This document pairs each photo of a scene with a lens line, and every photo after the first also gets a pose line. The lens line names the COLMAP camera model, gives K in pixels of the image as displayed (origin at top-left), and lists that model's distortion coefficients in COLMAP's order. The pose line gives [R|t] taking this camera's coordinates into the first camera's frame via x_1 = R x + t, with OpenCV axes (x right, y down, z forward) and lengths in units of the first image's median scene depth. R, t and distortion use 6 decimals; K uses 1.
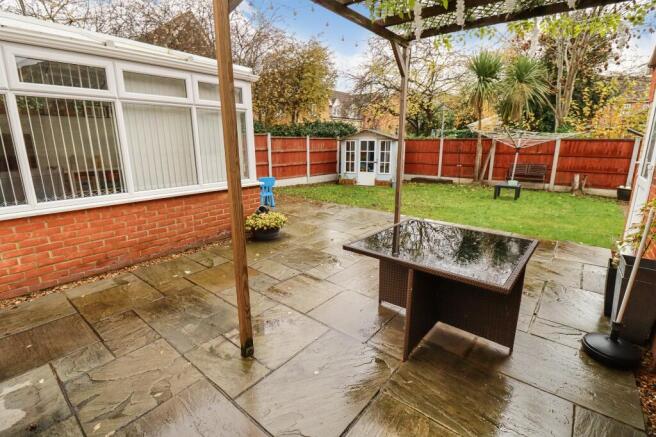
lens RADIAL K [[309.5, 0, 328.0], [0, 309.5, 213.6], [0, 0, 1]] dist [0.010012, -0.016550]
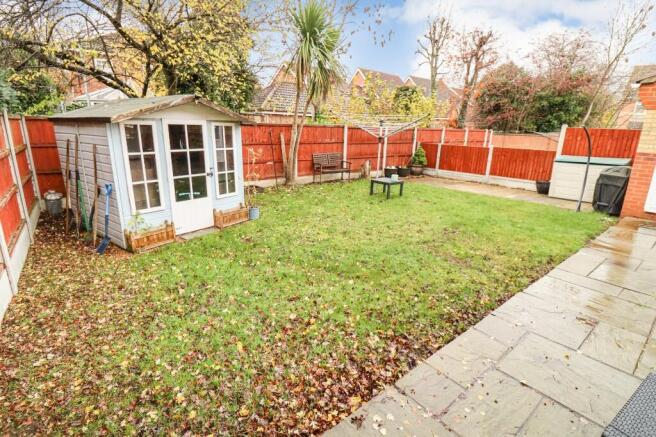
lens RADIAL K [[309.5, 0, 328.0], [0, 309.5, 213.6], [0, 0, 1]] dist [0.010012, -0.016550]
pose [[0.220288, -0.255075, 0.941493, -0.236331], [0.201754, 0.956247, 0.211866, -0.171086], [-0.954342, 0.143278, 0.262112, 0.729913]]
